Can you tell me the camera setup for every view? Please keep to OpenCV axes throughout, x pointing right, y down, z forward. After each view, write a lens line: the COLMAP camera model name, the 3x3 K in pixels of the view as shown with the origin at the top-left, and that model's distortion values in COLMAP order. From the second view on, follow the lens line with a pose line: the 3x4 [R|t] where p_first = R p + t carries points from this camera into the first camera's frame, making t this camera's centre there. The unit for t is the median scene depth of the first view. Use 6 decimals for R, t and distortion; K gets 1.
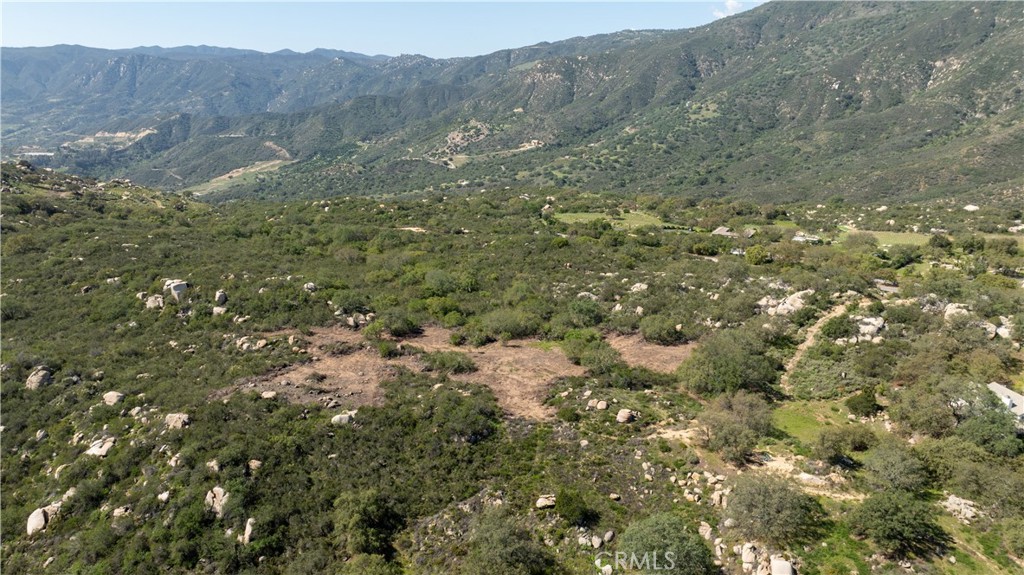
lens RADIAL K [[720.6, 0, 507.7], [0, 720.6, 286.7], [0, 0, 1]] dist [-0.034395, 0.029517]
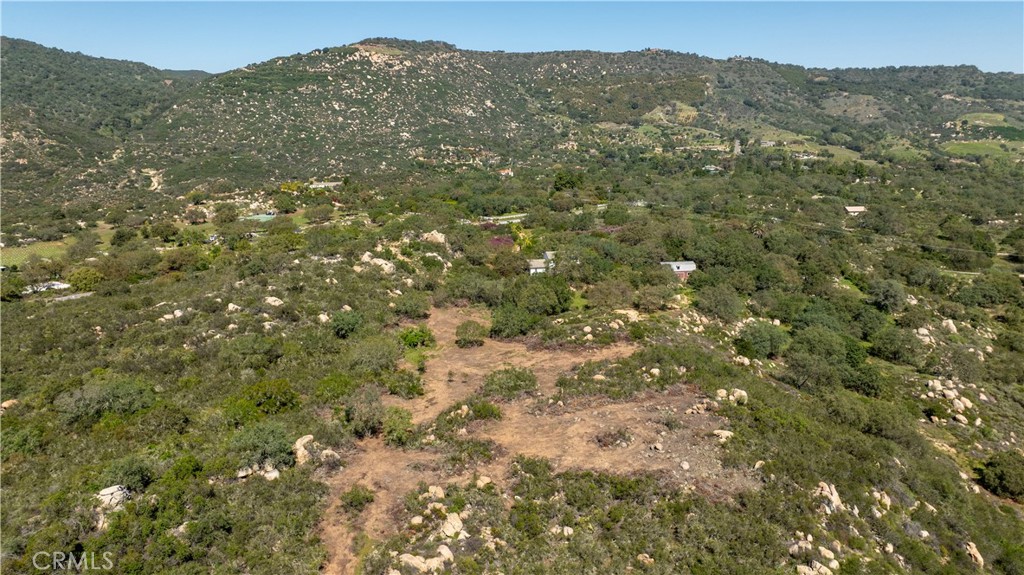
lens RADIAL K [[720.6, 0, 511.3], [0, 720.6, 291.9], [0, 0, 1]] dist [-0.034395, 0.029517]
pose [[-0.103313, -0.224748, 0.968925, -0.090898], [0.256897, 0.935056, 0.244284, -0.019929], [-0.960901, 0.274151, -0.038867, 0.111371]]
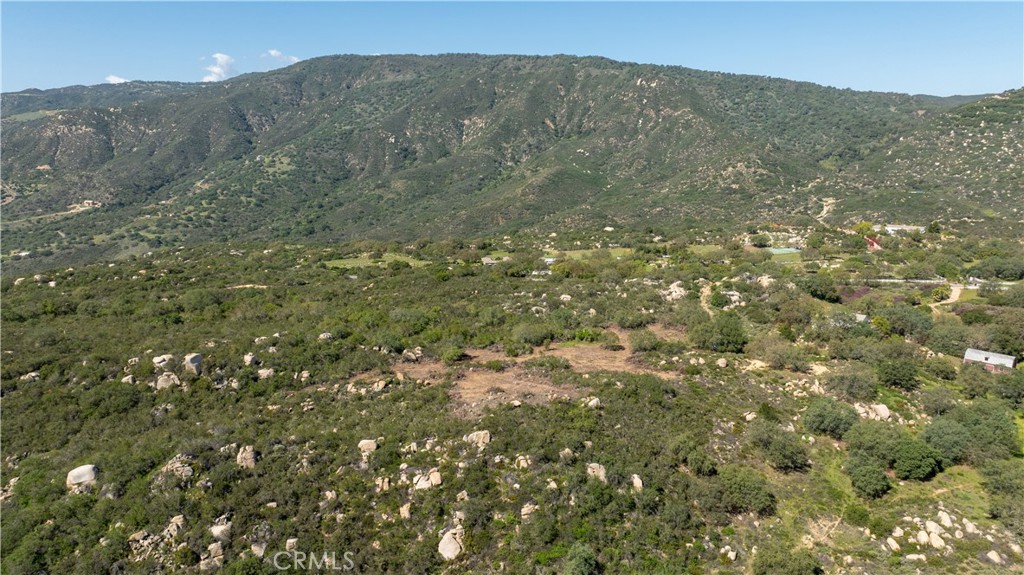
lens RADIAL K [[720.6, 0, 511.1], [0, 720.6, 287.9], [0, 0, 1]] dist [-0.034395, 0.029517]
pose [[0.794527, -0.115706, 0.596103, -0.094170], [0.156827, 0.987473, -0.017358, -0.001369], [-0.586627, 0.107277, 0.802721, 0.004751]]
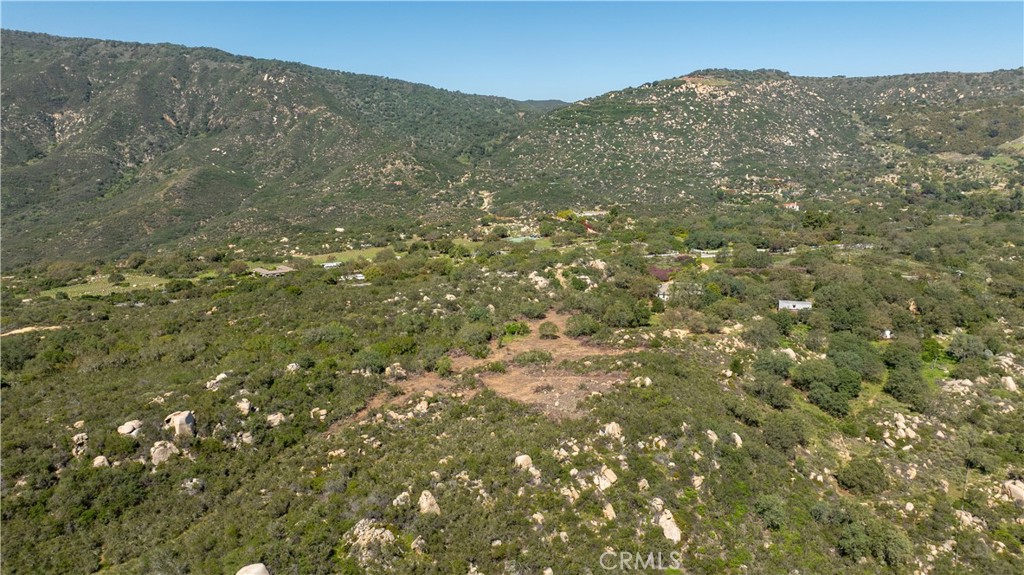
lens RADIAL K [[720.6, 0, 510.9], [0, 720.6, 286.7], [0, 0, 1]] dist [-0.034395, 0.029517]
pose [[0.361944, -0.178749, 0.914902, -0.135846], [0.240341, 0.966157, 0.093682, -0.016022], [-0.900685, 0.185981, 0.392655, 0.057938]]
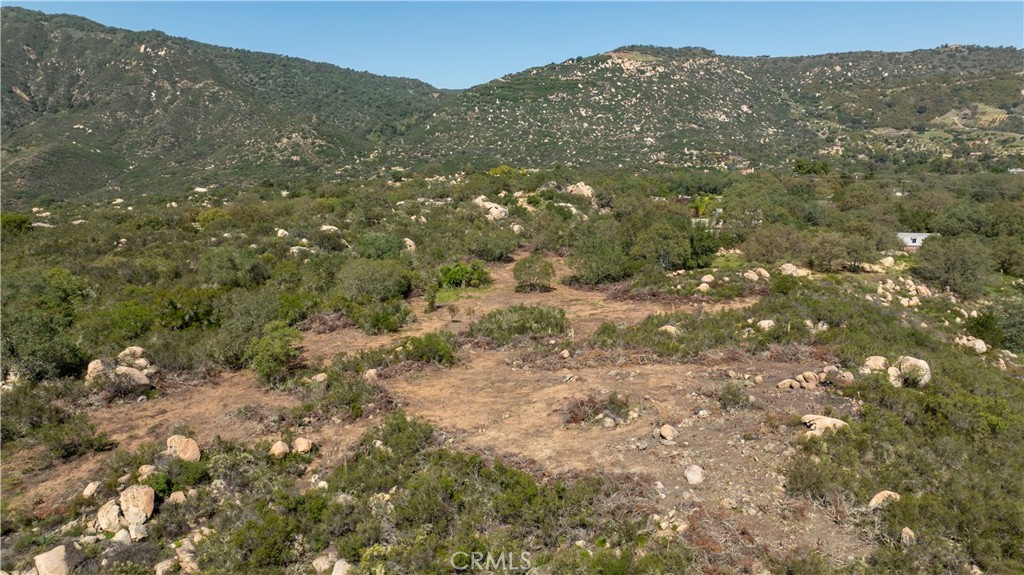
lens RADIAL K [[720.6, 0, 512.2], [0, 720.6, 290.3], [0, 0, 1]] dist [-0.034395, 0.029517]
pose [[0.248528, -0.191478, 0.949510, -0.060774], [0.254242, 0.958792, 0.126804, 0.001818], [-0.934663, 0.209892, 0.286969, 0.095702]]
